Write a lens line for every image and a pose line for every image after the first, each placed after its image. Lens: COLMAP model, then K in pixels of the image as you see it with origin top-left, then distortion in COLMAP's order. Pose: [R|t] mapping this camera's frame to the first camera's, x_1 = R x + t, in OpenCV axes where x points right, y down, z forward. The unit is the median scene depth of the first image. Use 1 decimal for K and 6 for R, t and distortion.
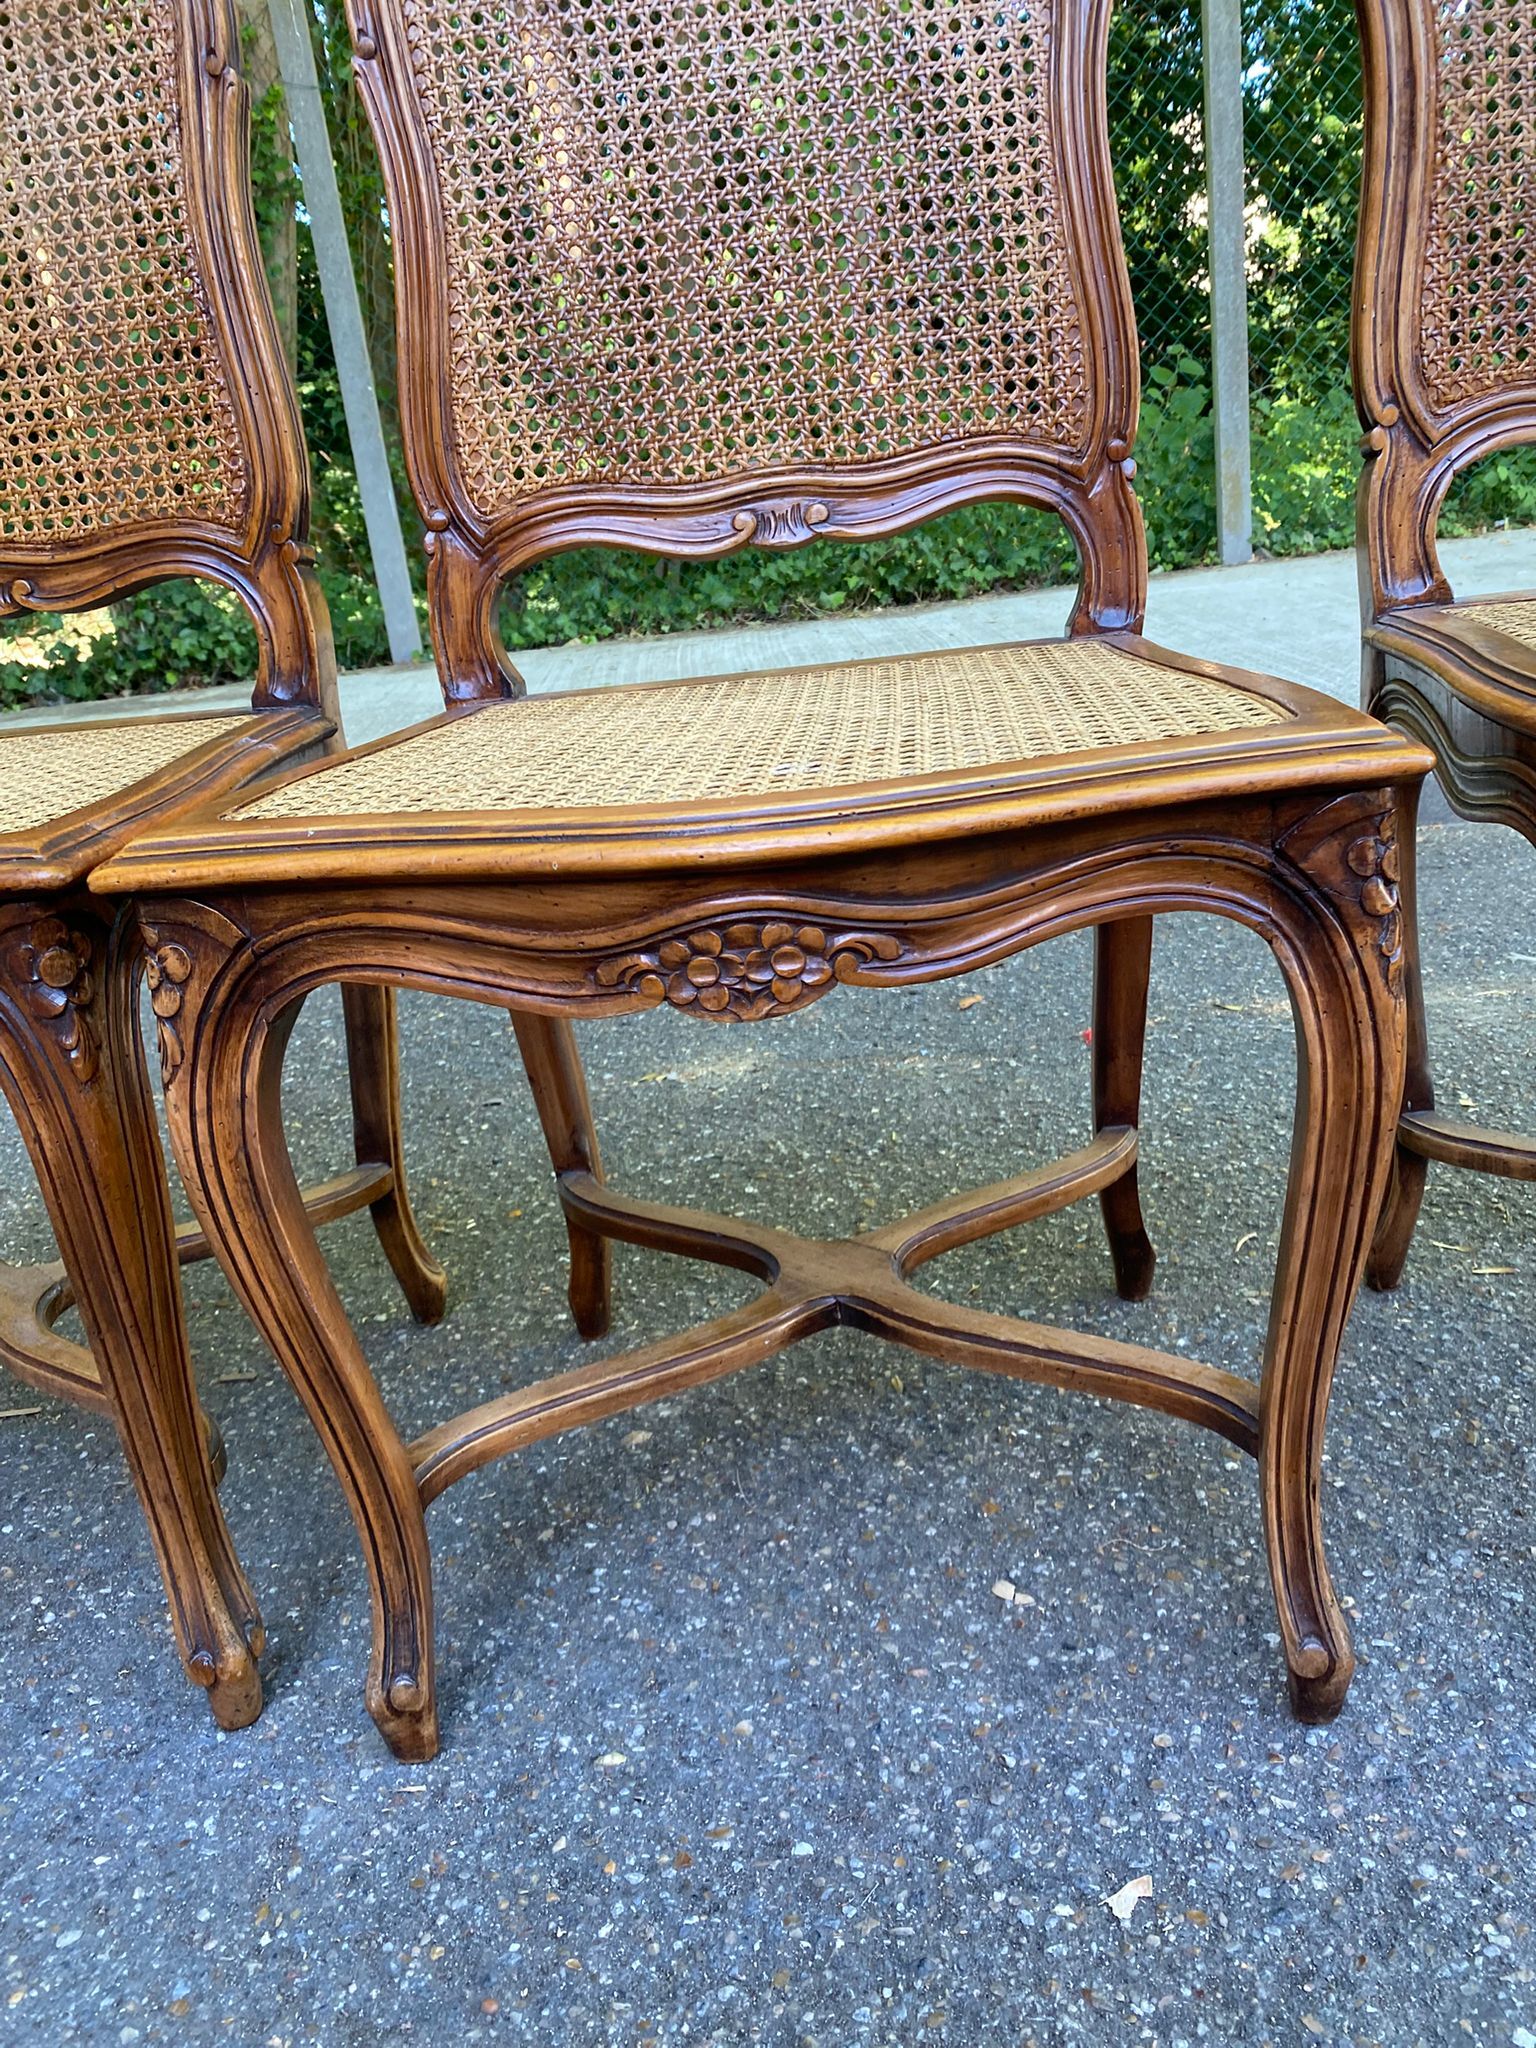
lens RADIAL K [[1577.9, 0, 791.0], [0, 1577.9, 988.0], [0, 0, 1]] dist [0.015018, -0.021955]
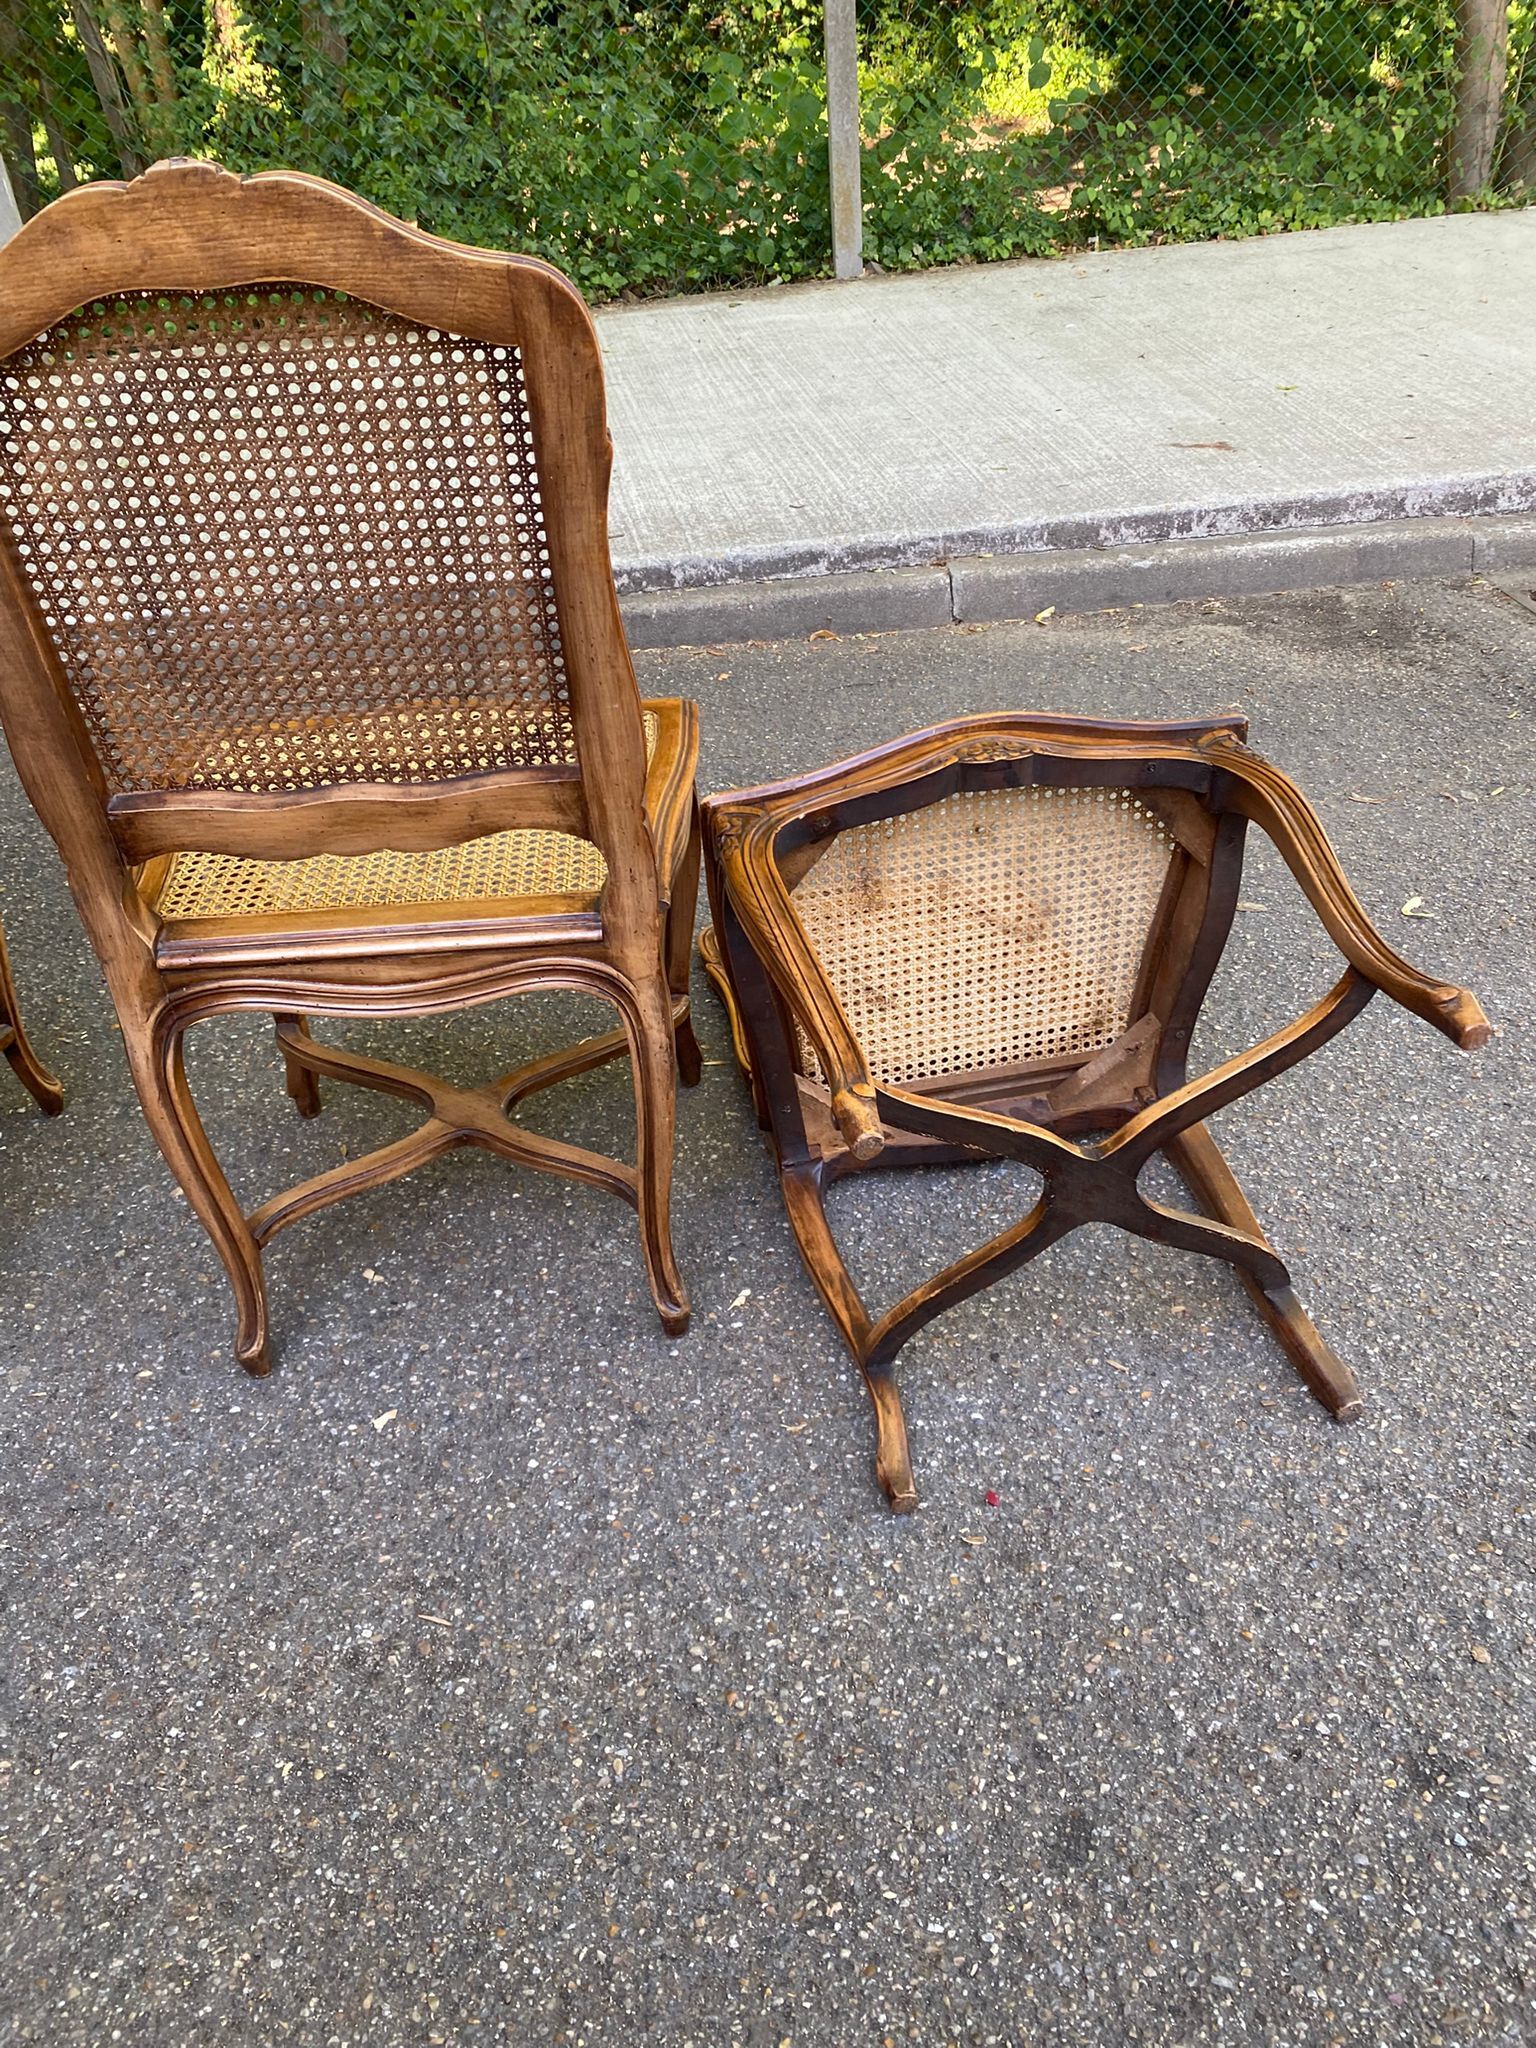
lens RADIAL K [[1577.9, 0, 754.7], [0, 1577.9, 996.5], [0, 0, 1]] dist [0.015018, -0.021955]
pose [[0.990904, -0.035482, 0.129806, 0.352545], [0.000919, 0.966374, 0.257140, -0.411176], [-0.134565, -0.254682, 0.957617, -0.755784]]
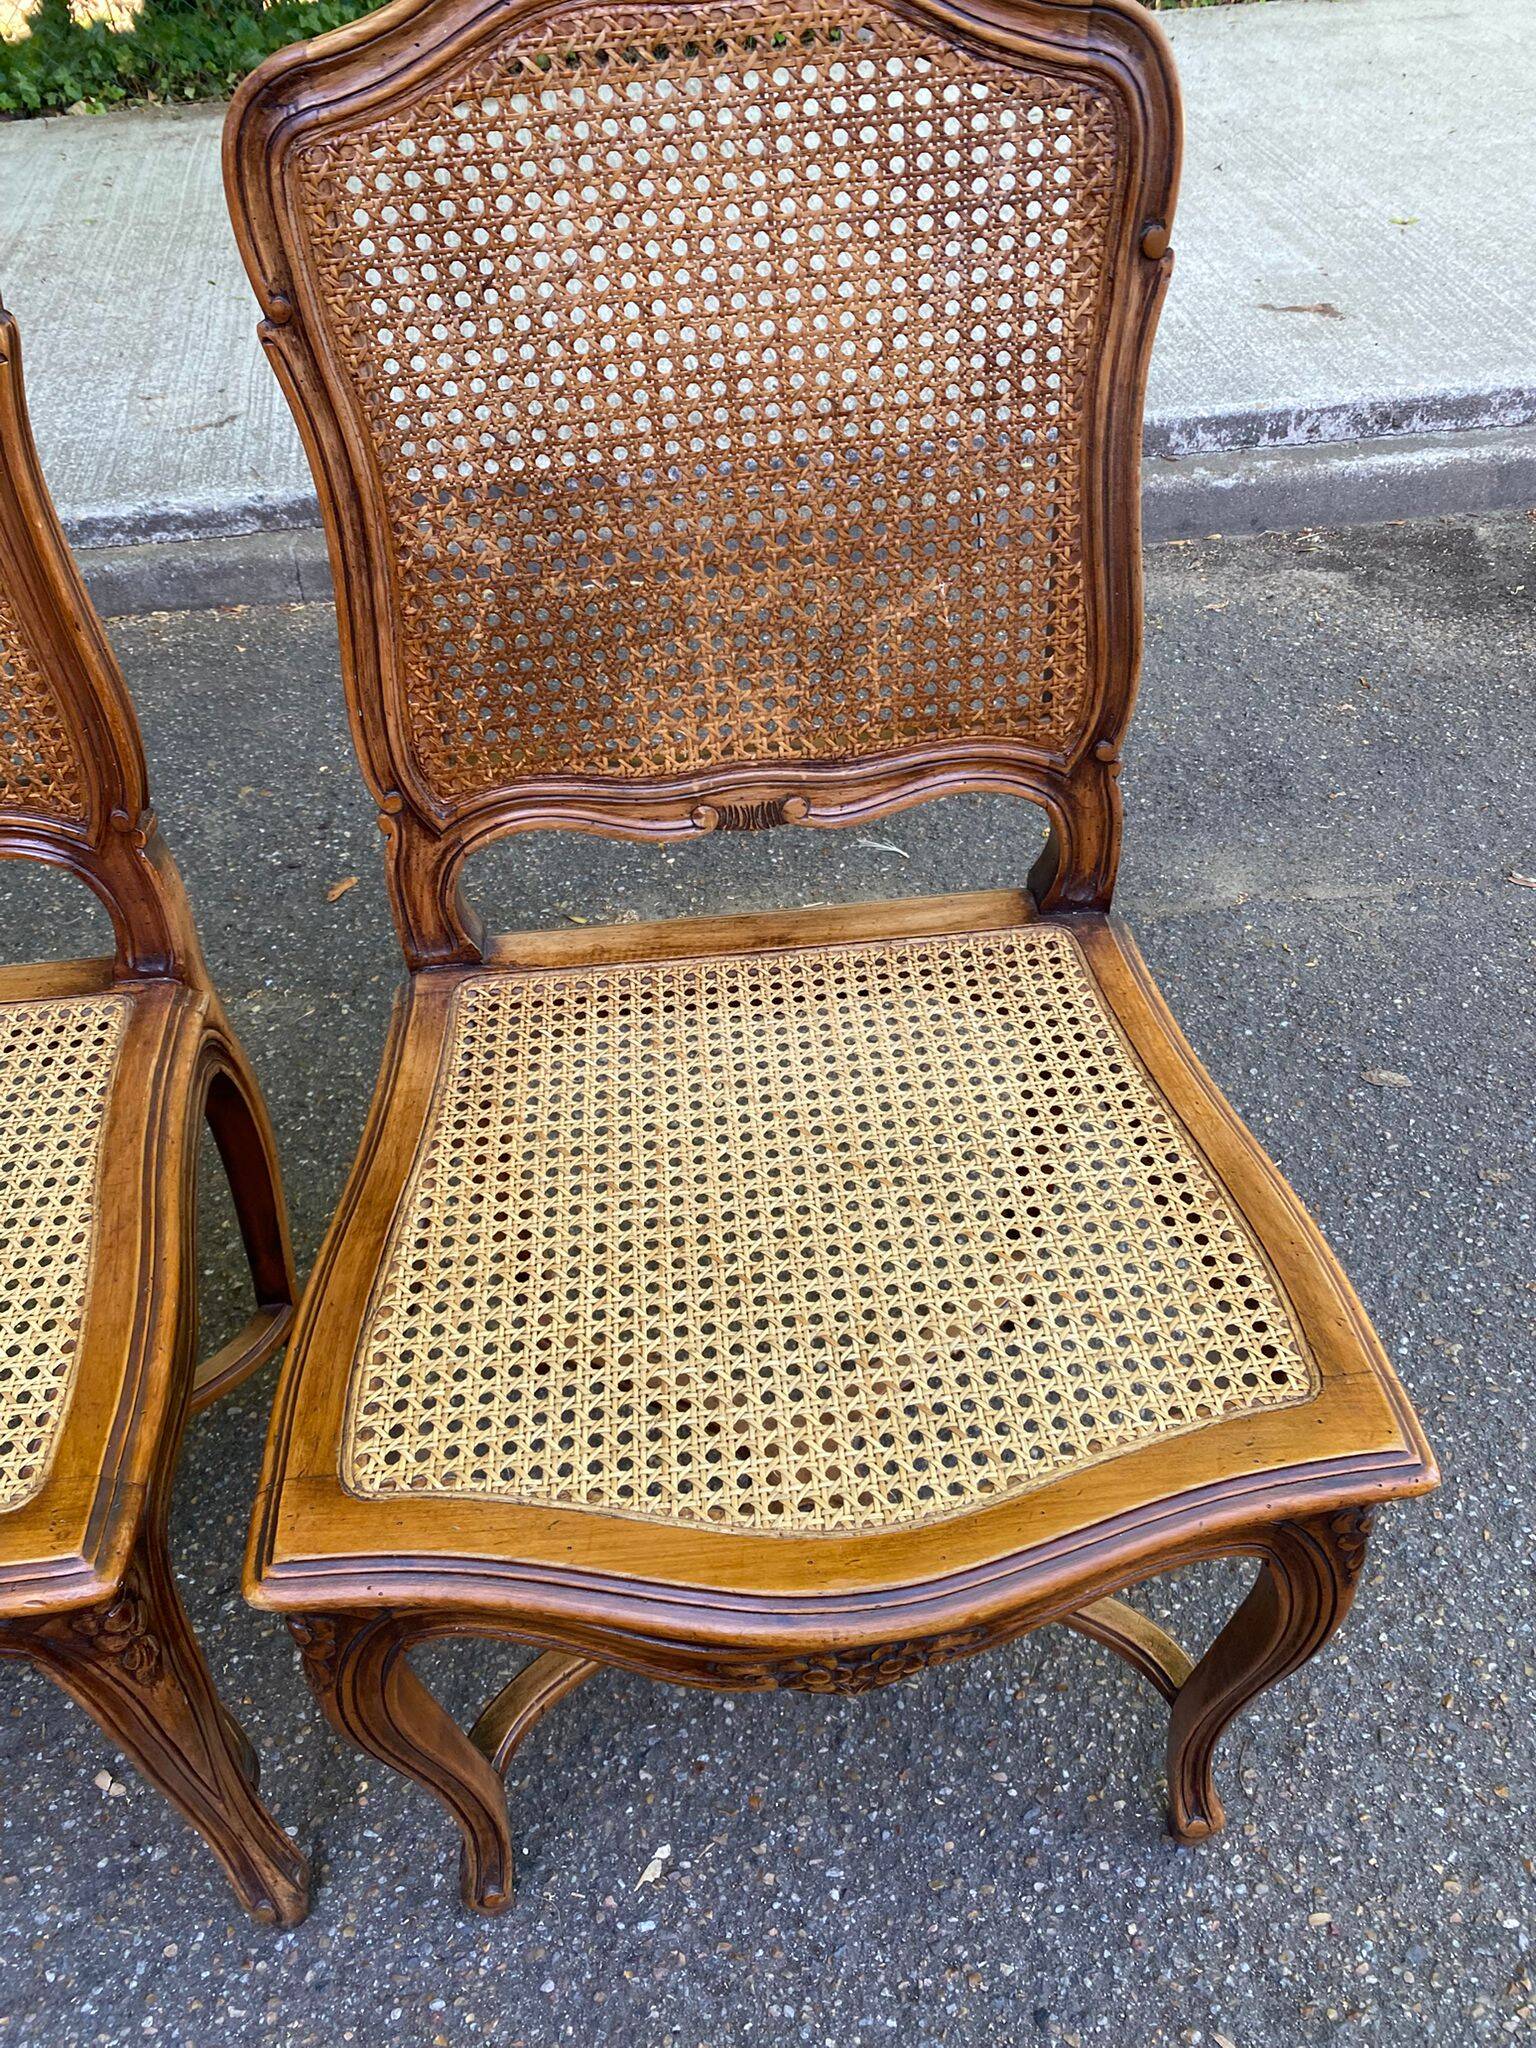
lens RADIAL K [[1577.9, 0, 756.5], [0, 1577.9, 989.7], [0, 0, 1]] dist [0.015018, -0.021955]
pose [[0.990210, -0.039057, 0.134007, 0.498338], [-0.016349, 0.920993, 0.389236, -0.684682], [-0.138622, -0.387616, 0.911338, 0.030773]]
